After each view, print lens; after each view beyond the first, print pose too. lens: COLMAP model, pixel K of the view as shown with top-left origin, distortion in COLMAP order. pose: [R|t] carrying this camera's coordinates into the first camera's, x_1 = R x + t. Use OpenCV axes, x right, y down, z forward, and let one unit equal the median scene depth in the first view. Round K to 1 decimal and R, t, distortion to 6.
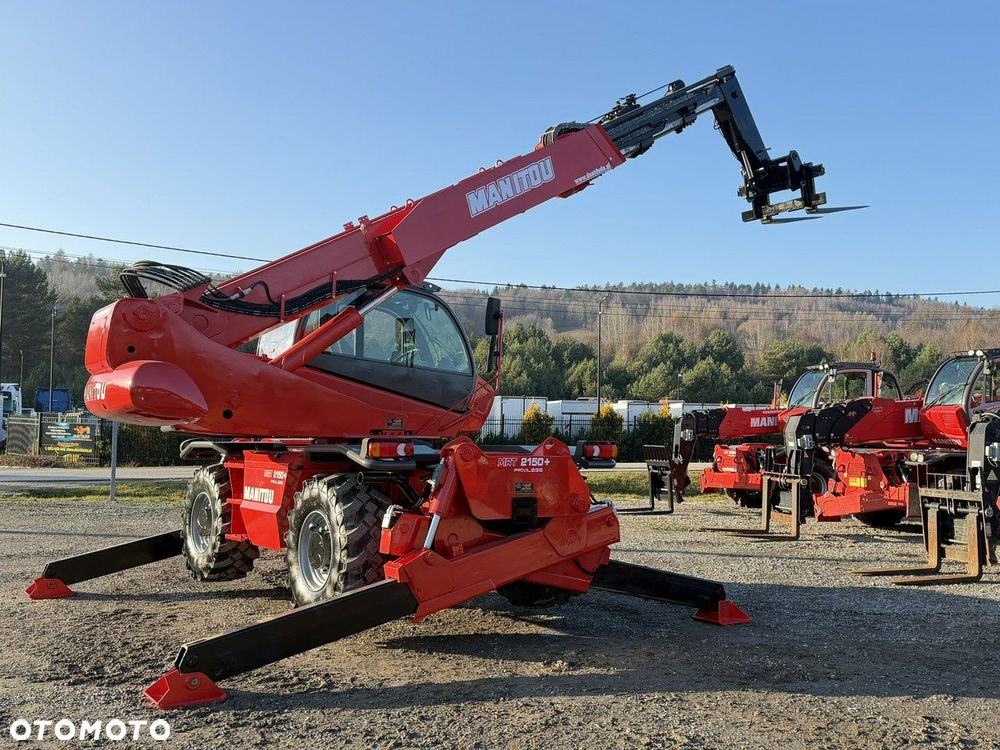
lens RADIAL K [[943.6, 0, 500.0], [0, 943.6, 375.0], [0, 0, 1]] dist [0.172608, -0.324932]
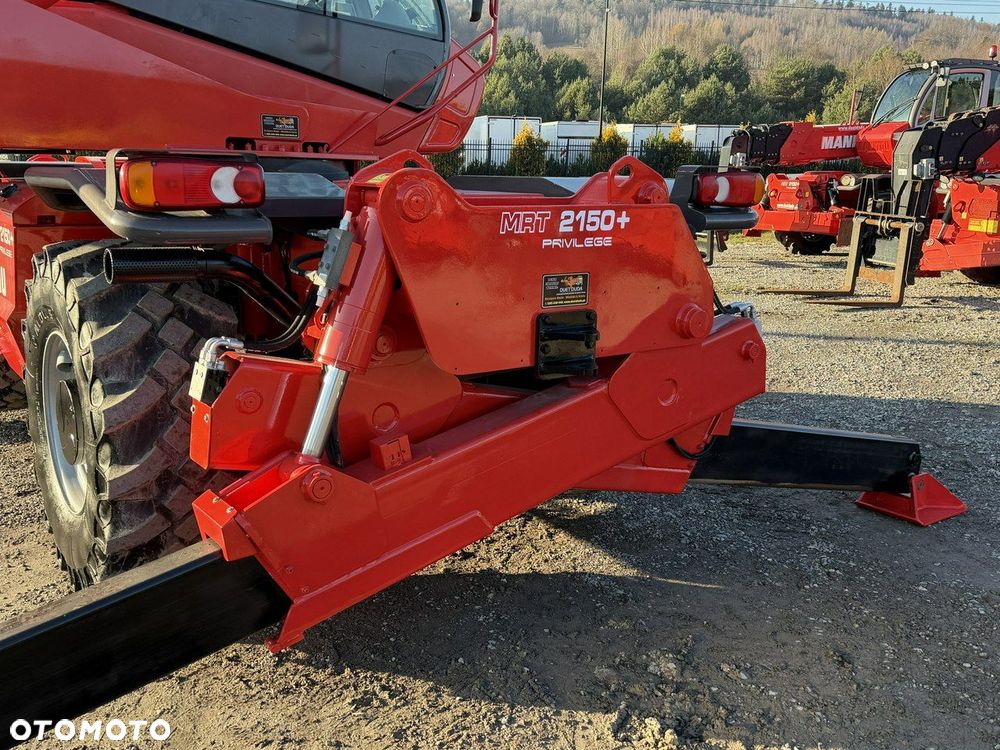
lens RADIAL K [[943.6, 0, 500.0], [0, 943.6, 375.0], [0, 0, 1]] dist [0.172608, -0.324932]
pose [[0.999851, 0.003759, 0.016872, -0.004769], [-0.008307, 0.960451, 0.278325, 0.025508], [-0.015158, -0.278423, 0.960339, 0.349010]]
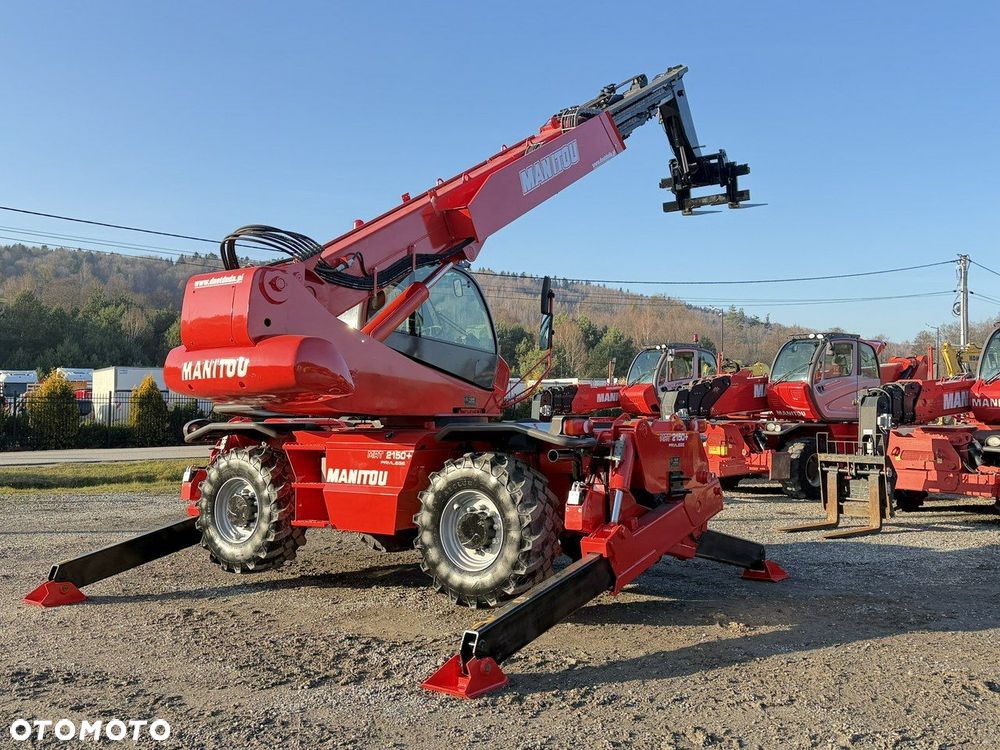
lens RADIAL K [[943.6, 0, 500.0], [0, 943.6, 375.0], [0, 0, 1]] dist [0.172608, -0.324932]
pose [[0.948215, 0.001148, 0.317626, -0.279772], [-0.008933, 0.999694, 0.023055, 0.000340], [-0.317503, -0.024699, 0.947936, 0.039831]]
